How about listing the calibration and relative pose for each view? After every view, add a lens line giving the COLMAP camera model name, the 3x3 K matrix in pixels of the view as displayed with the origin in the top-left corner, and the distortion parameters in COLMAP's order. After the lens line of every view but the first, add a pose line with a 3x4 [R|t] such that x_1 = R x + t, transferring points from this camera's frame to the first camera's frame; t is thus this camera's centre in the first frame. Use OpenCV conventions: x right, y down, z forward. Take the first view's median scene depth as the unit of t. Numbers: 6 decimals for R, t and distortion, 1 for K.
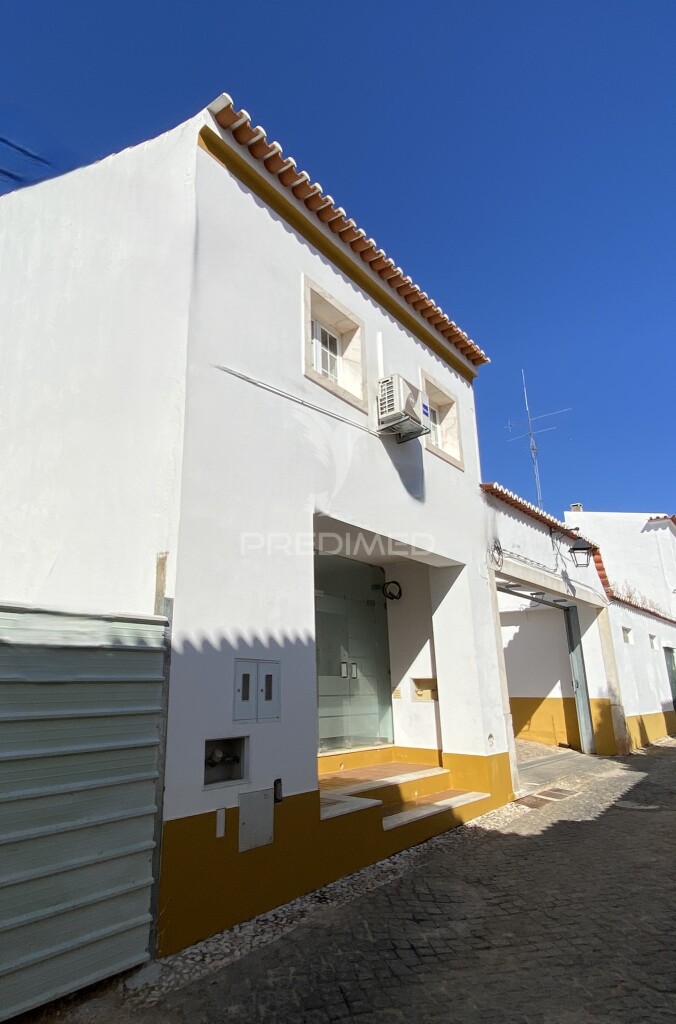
lens RADIAL K [[607.8, 0, 338.1], [0, 607.8, 513.2], [0, 0, 1]] dist [-0.005963, -0.000832]
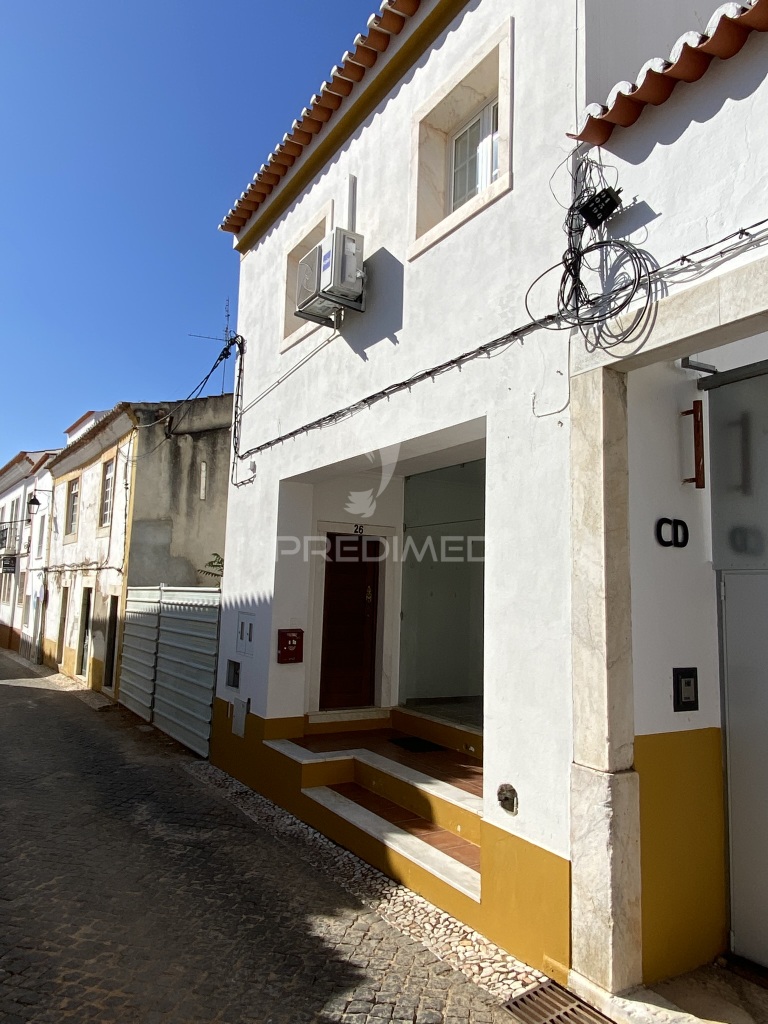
lens RADIAL K [[686.7, 0, 384.5], [0, 686.7, 511.1], [0, 0, 1]] dist [0.002448, 0.000012]
pose [[-0.362173, -0.125275, -0.923654, 1.296341], [0.218996, 0.951753, -0.214956, 0.433065], [0.906020, -0.280128, -0.317264, 1.894523]]
